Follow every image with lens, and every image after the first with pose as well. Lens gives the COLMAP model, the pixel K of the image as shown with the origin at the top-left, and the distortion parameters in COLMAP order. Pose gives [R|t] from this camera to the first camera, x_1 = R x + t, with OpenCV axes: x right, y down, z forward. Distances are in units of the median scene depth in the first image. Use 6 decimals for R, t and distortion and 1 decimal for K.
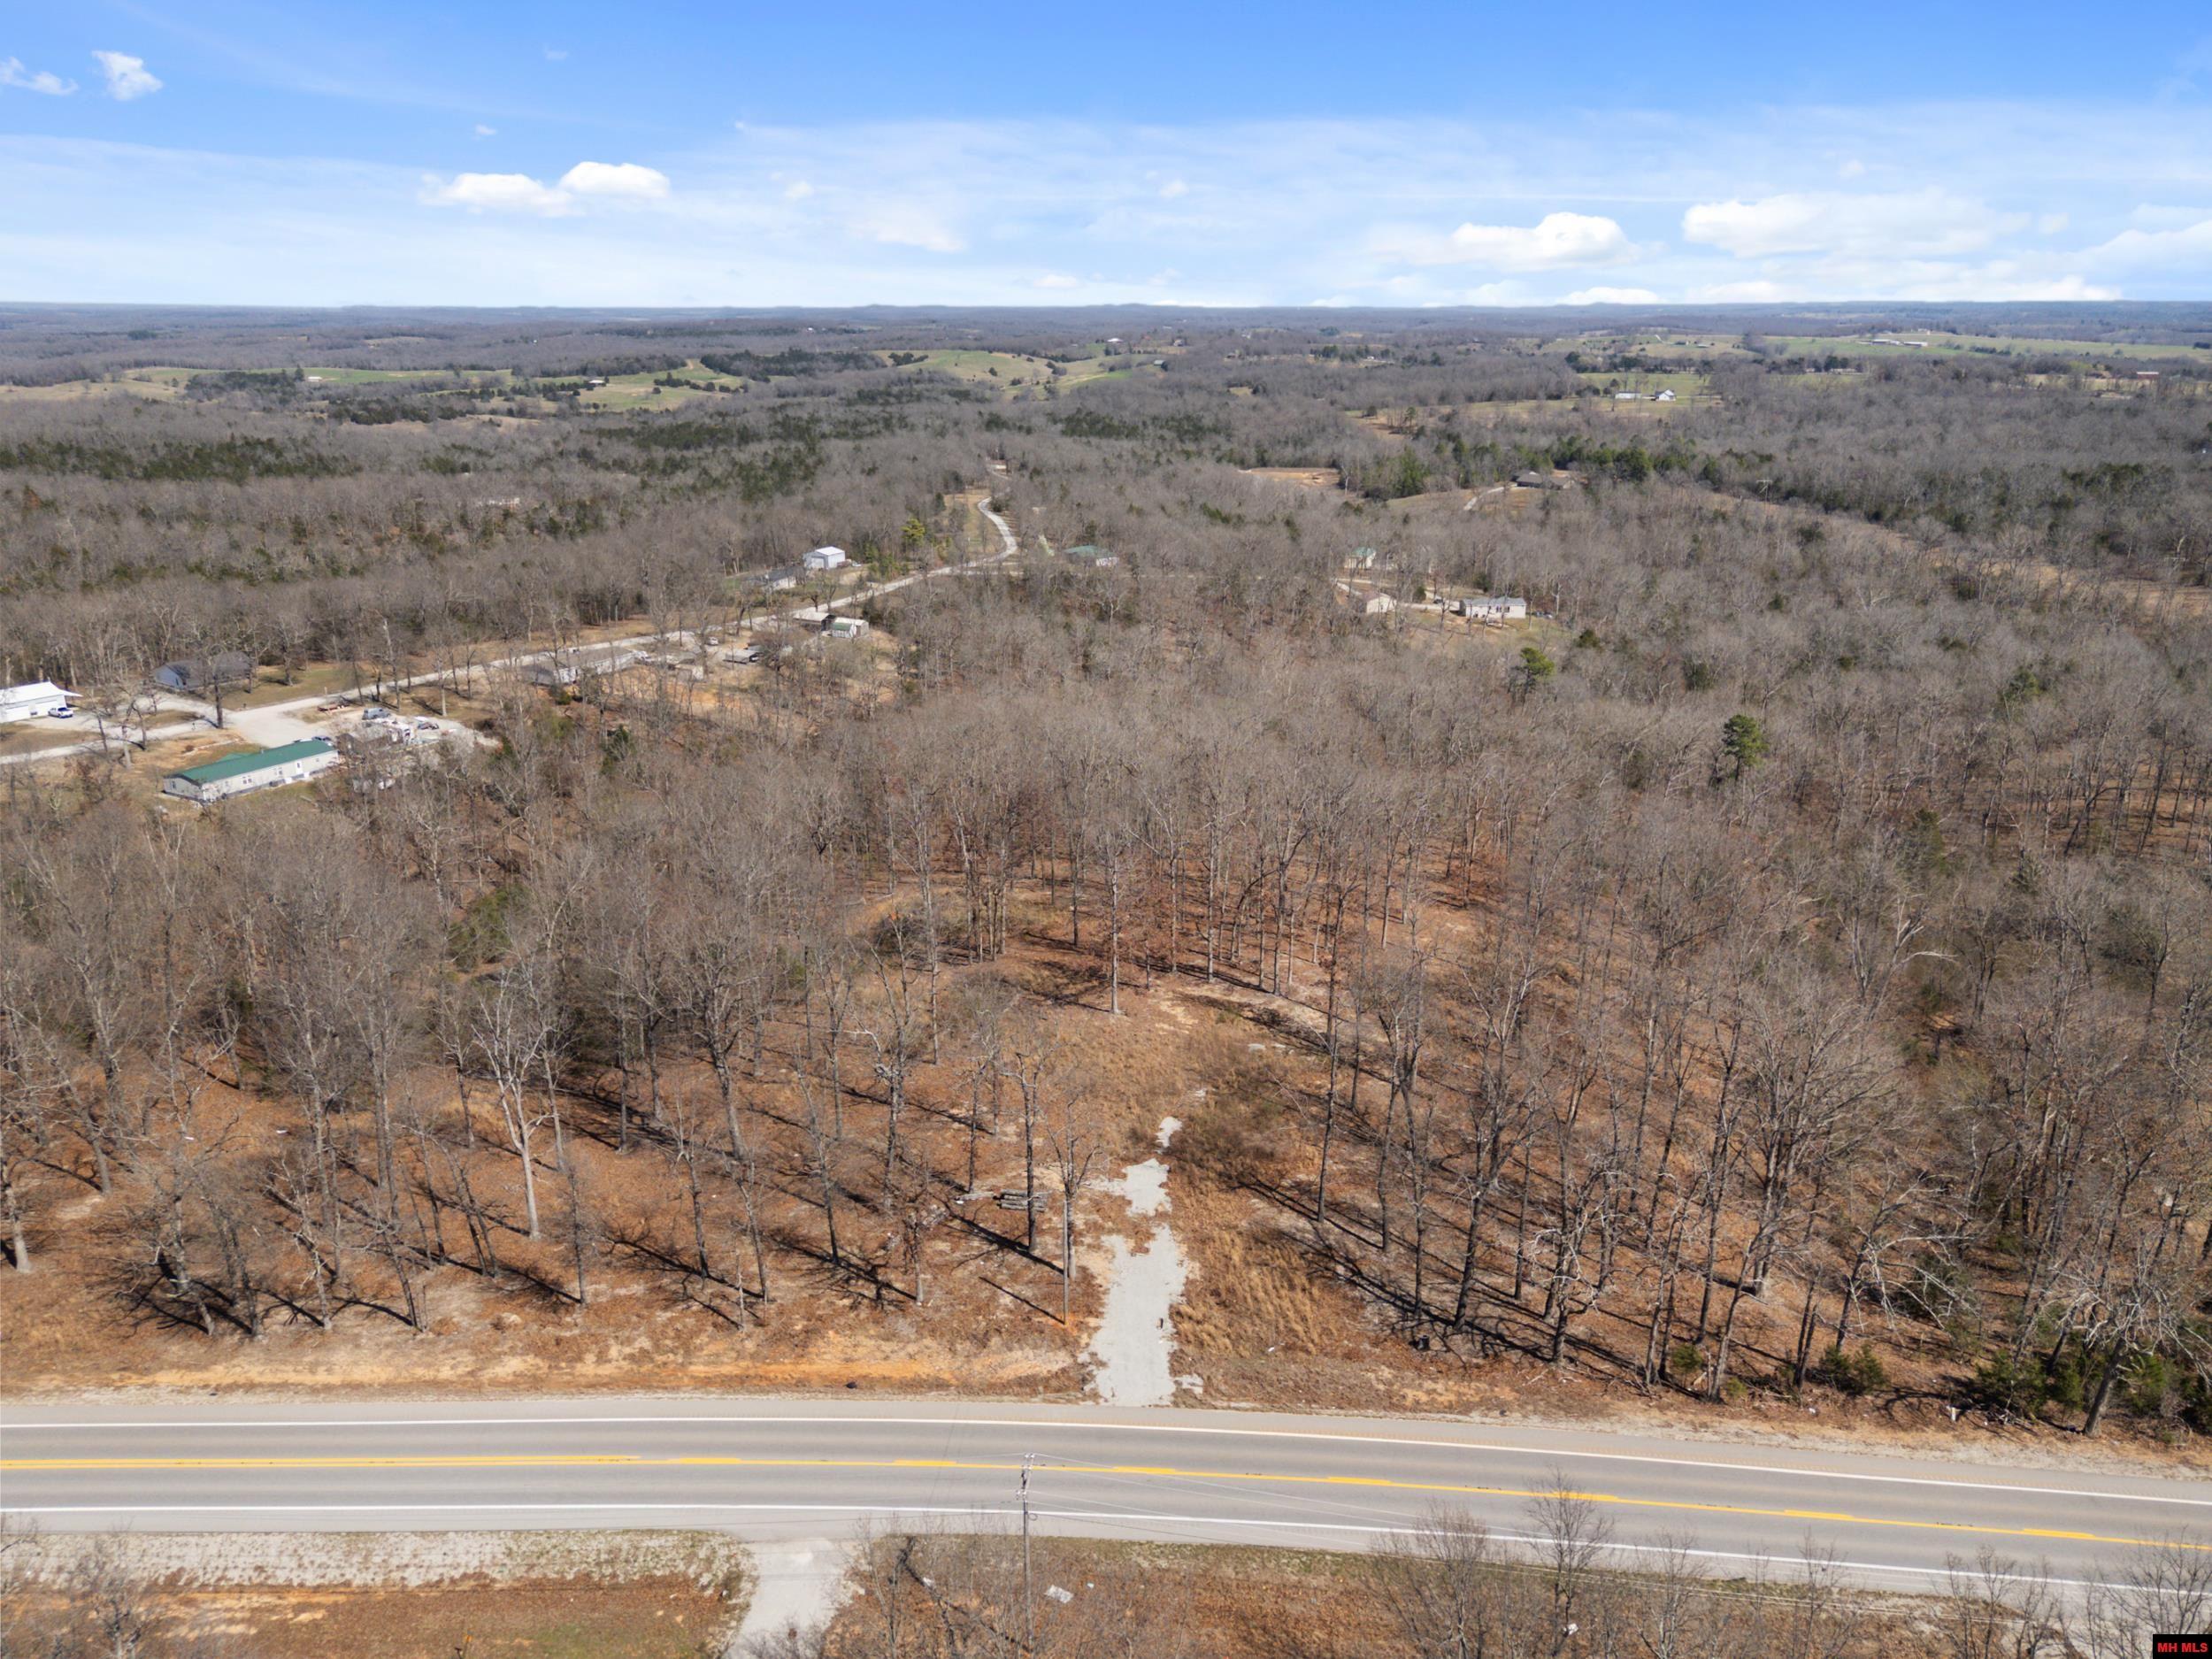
lens RADIAL K [[1606.8, 0, 1116.7], [0, 1606.8, 833.9], [0, 0, 1]] dist [0.056606, -0.053653]
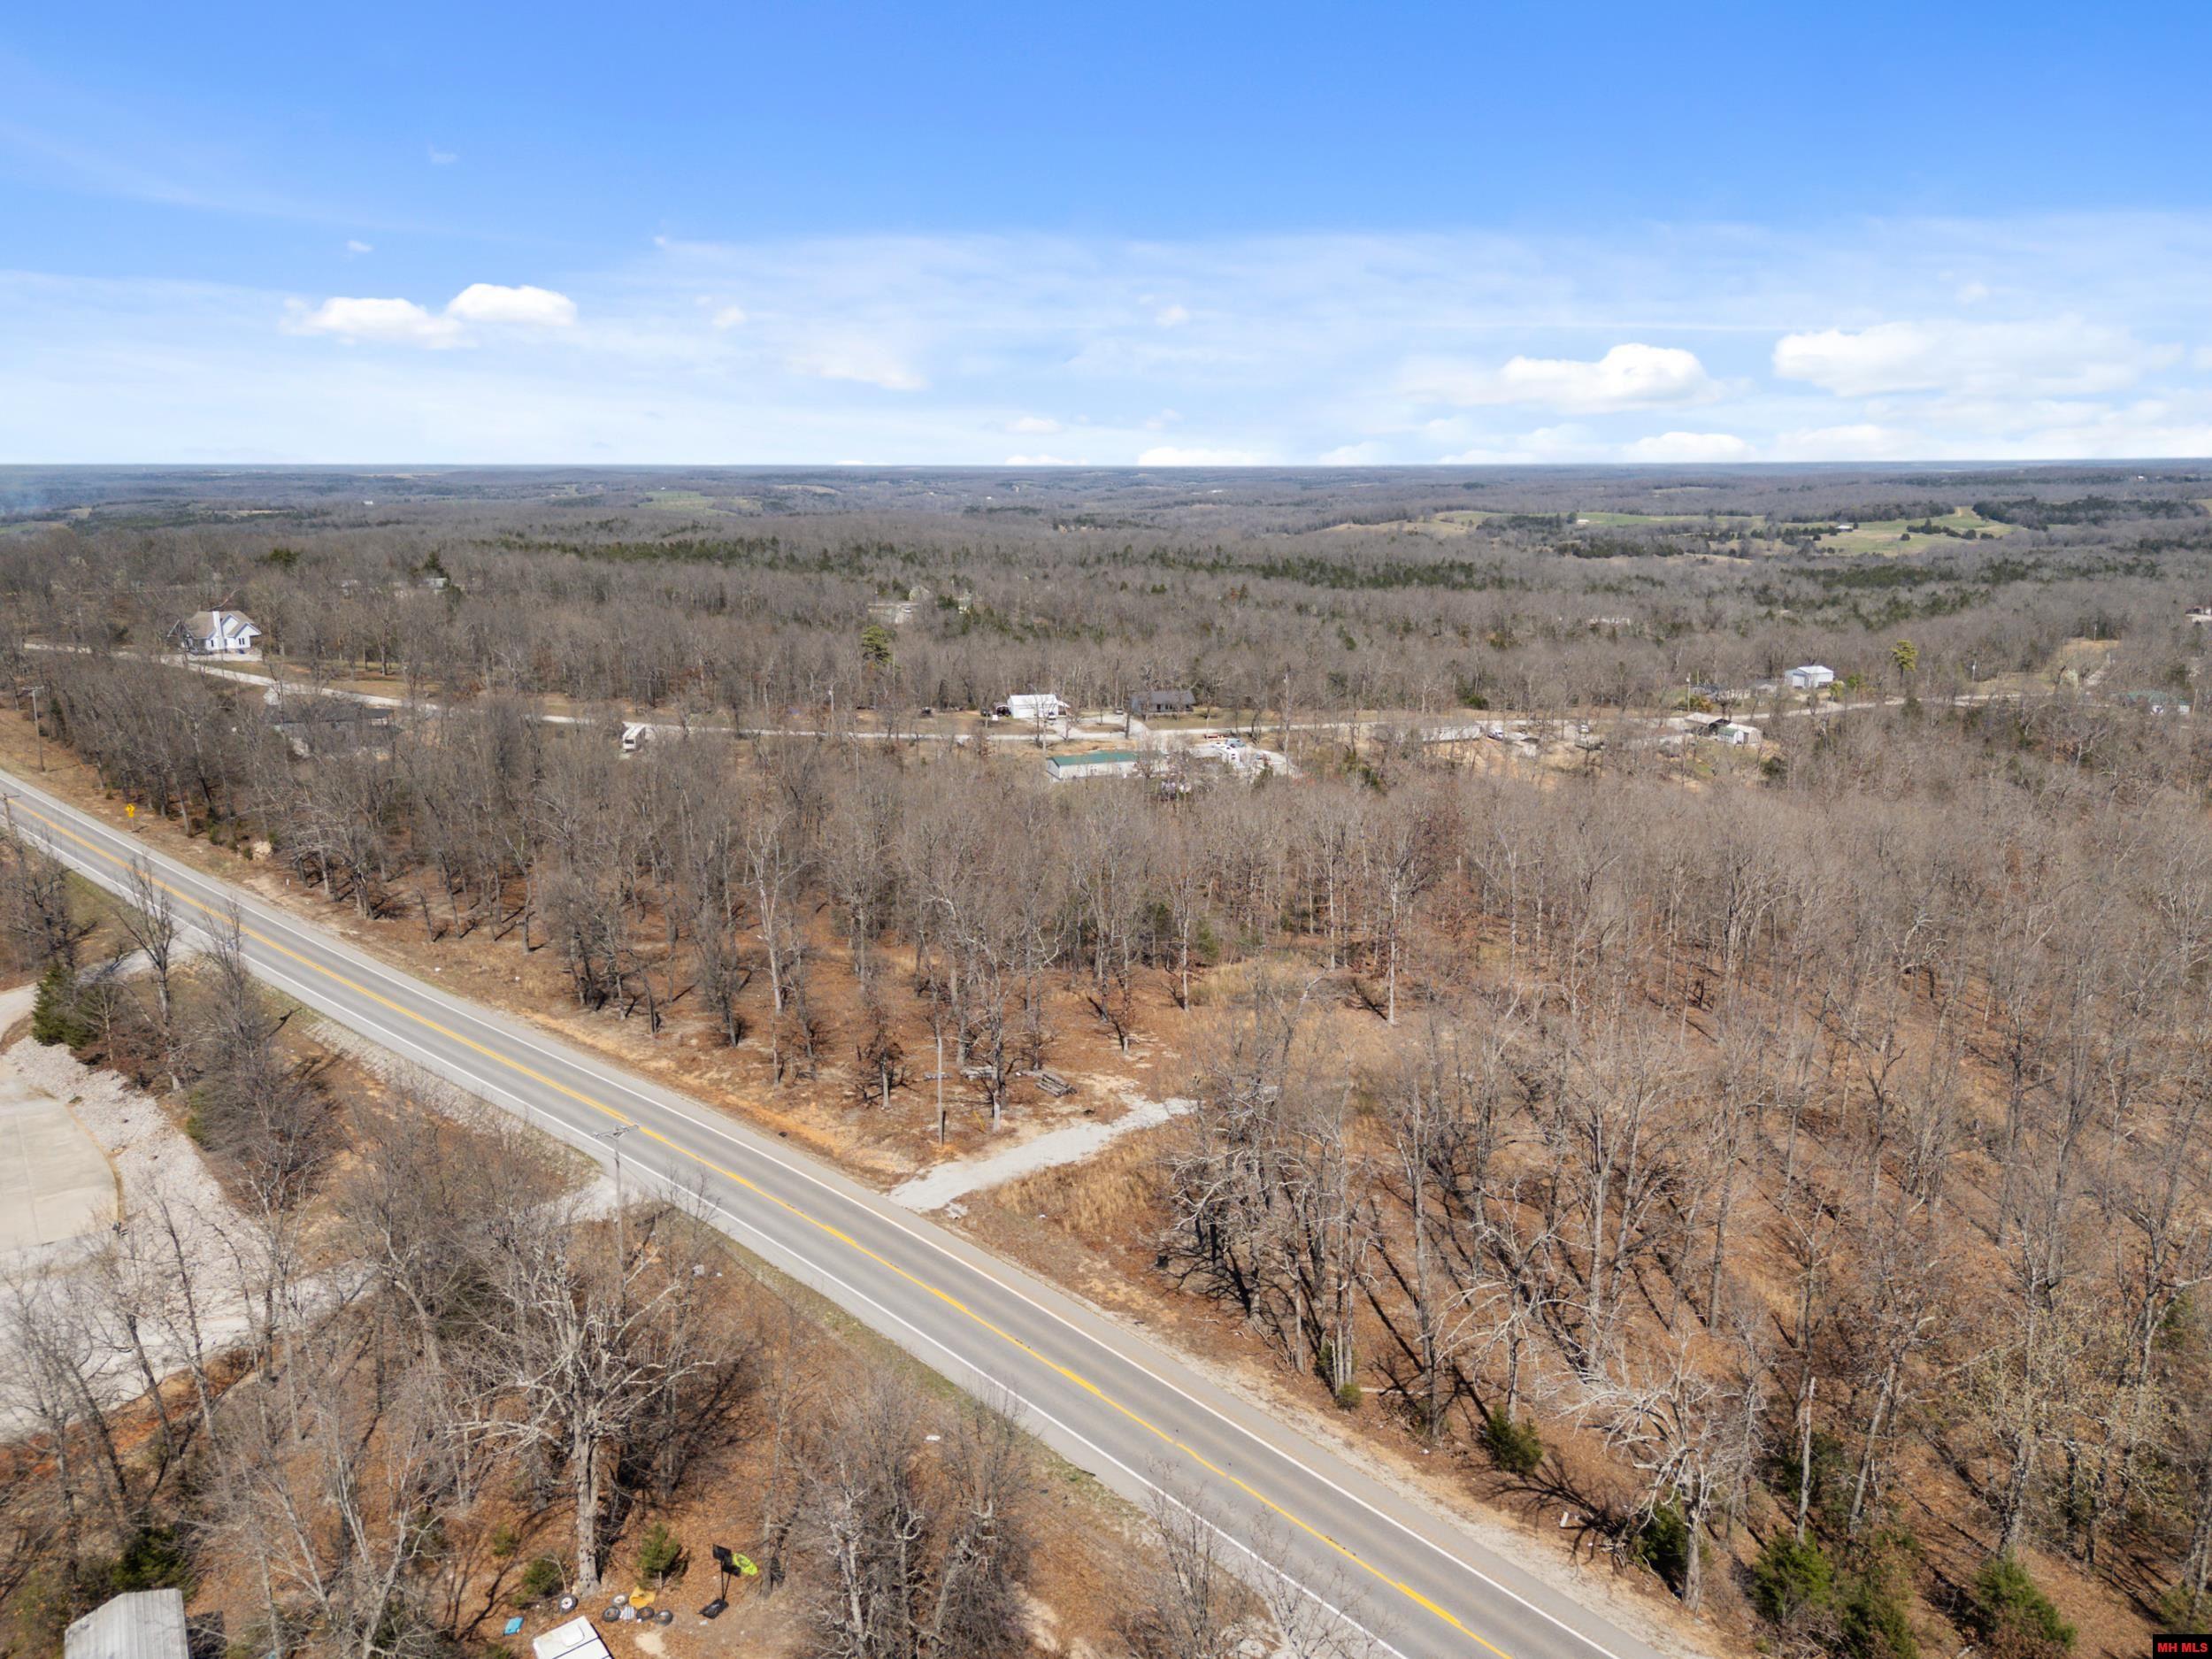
lens RADIAL K [[1599.6, 0, 1117.3], [0, 1599.6, 839.8], [0, 0, 1]] dist [0.059894, -0.060615]
pose [[0.740095, 0.151796, -0.655147, 0.471541], [-0.205477, 0.978647, -0.005370, 0.036235], [0.640343, 0.138592, 0.755482, 0.097787]]
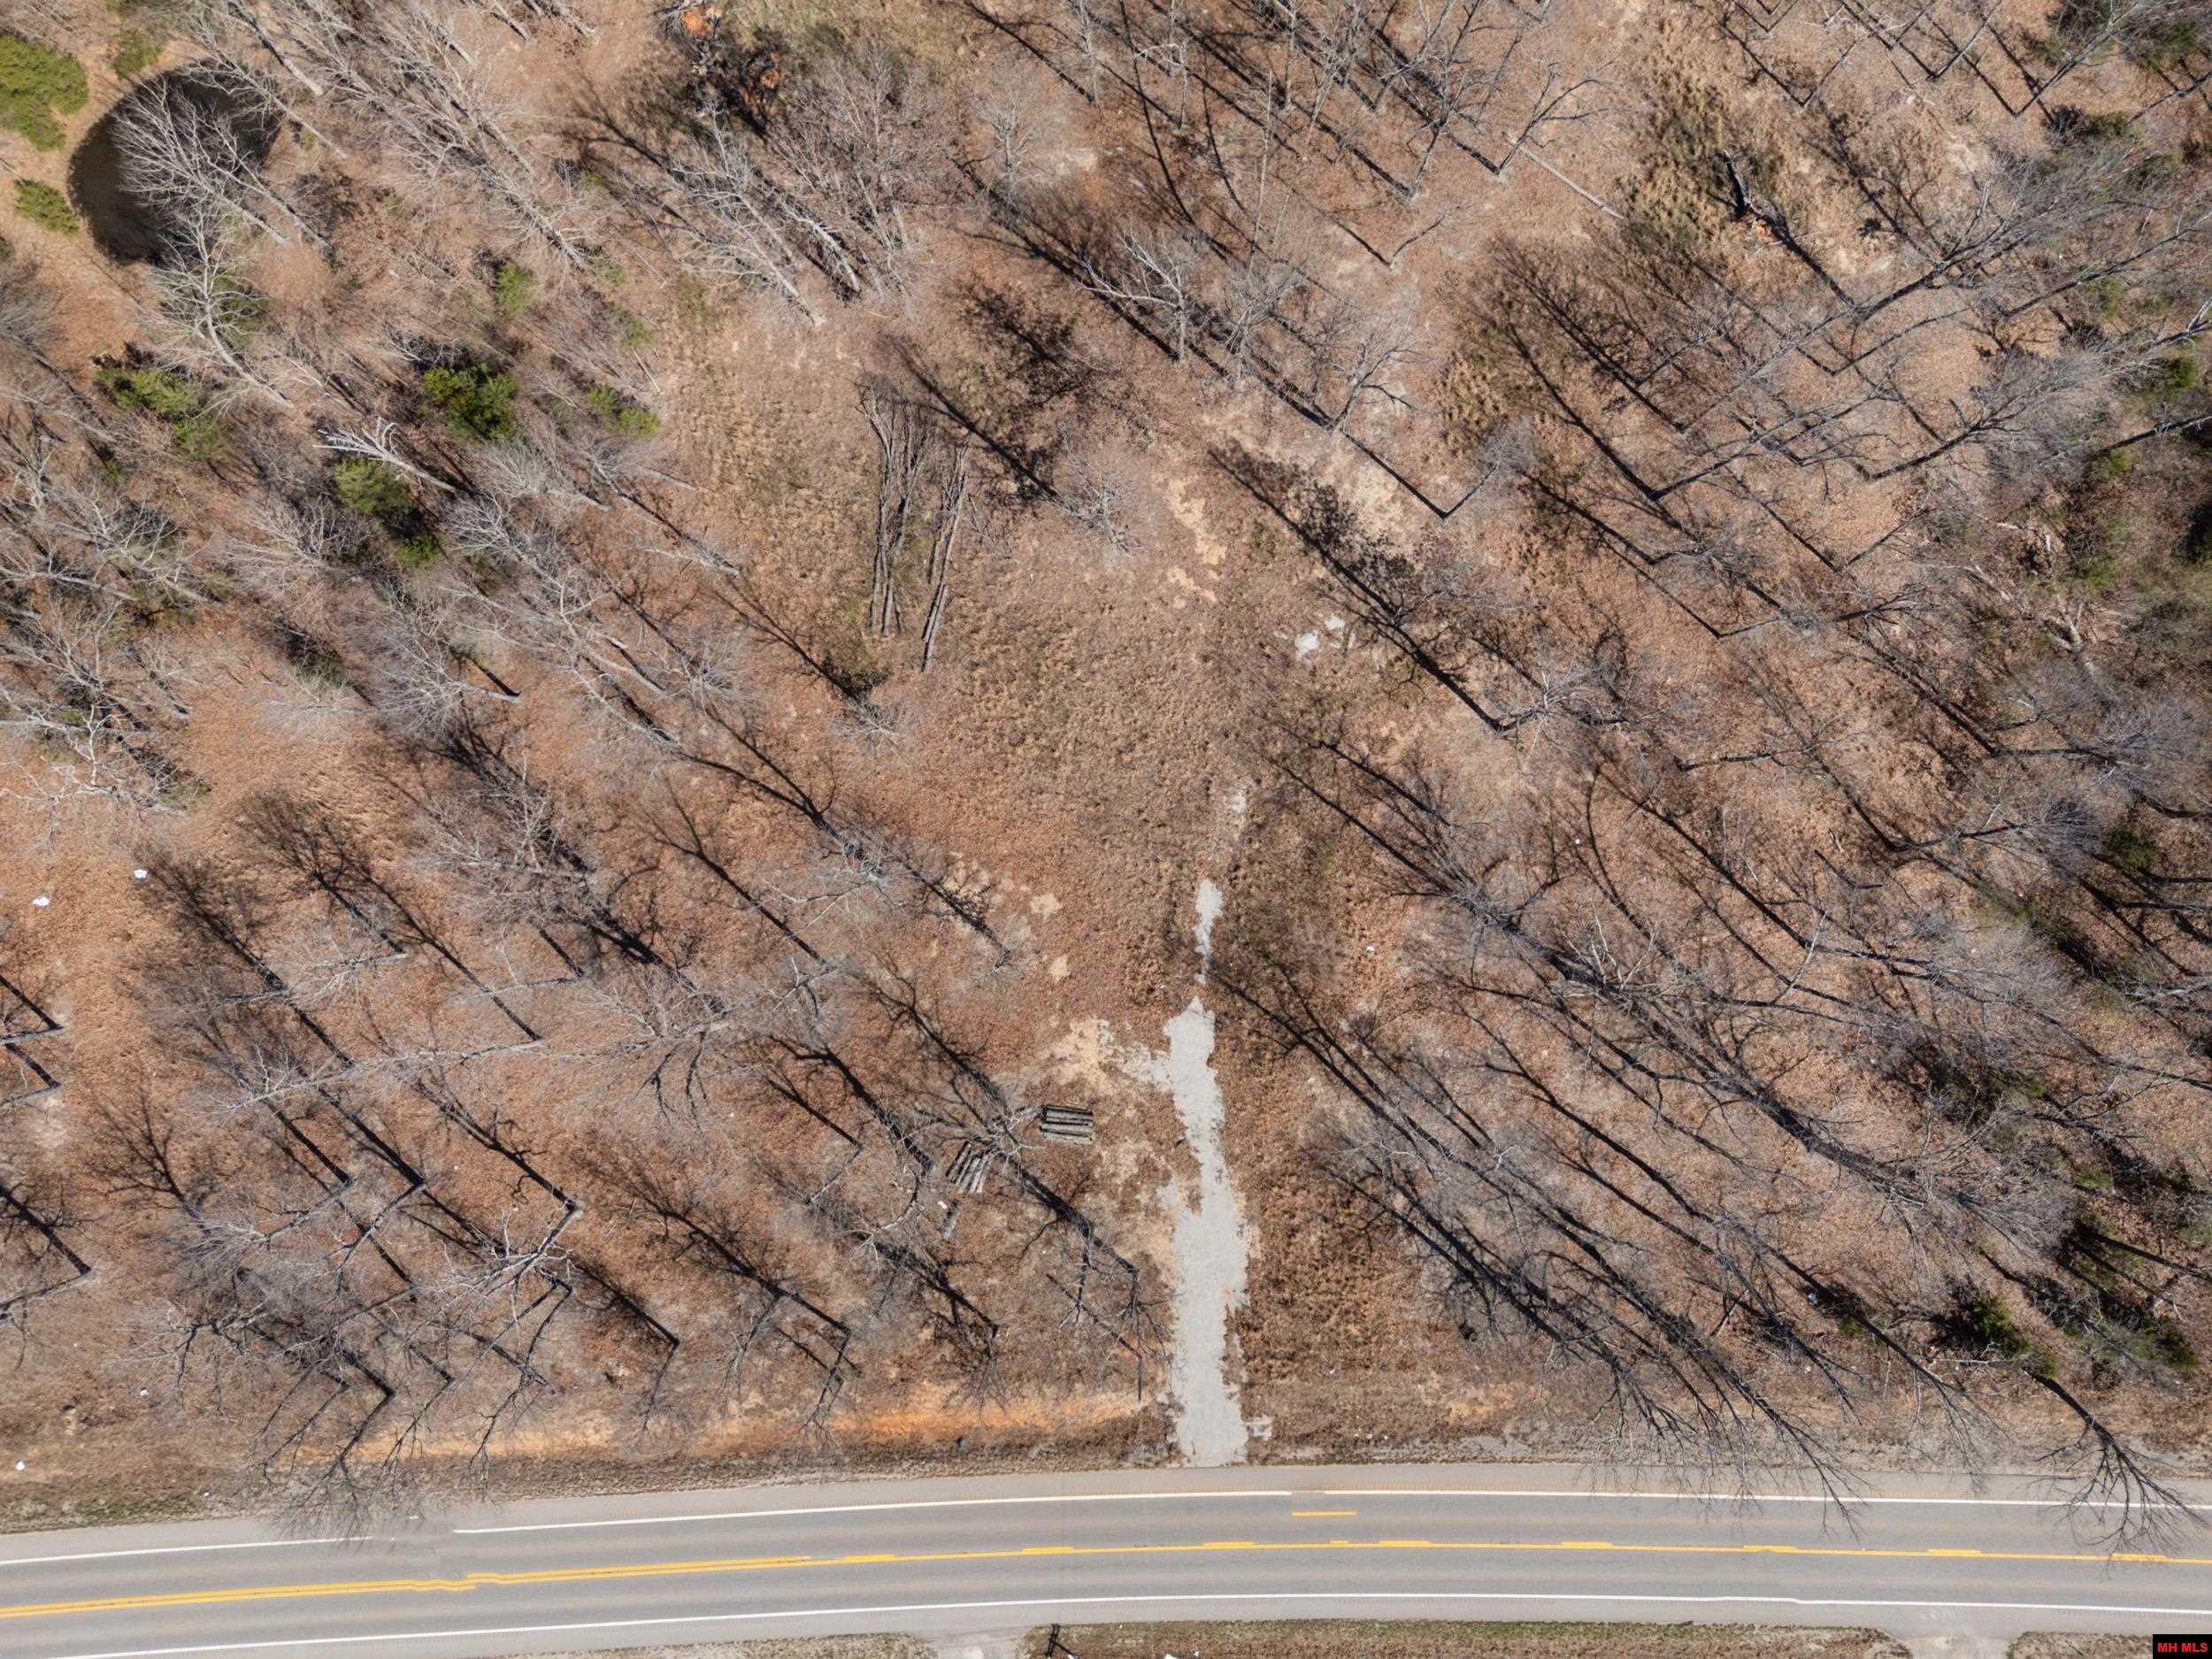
lens RADIAL K [[1599.6, 0, 1117.3], [0, 1599.6, 839.8], [0, 0, 1]] dist [0.059894, -0.060615]
pose [[0.995402, -0.092437, -0.025119, 0.006843], [0.053080, 0.313990, 0.947941, -0.482908], [-0.079738, -0.944916, 0.317453, 0.583337]]
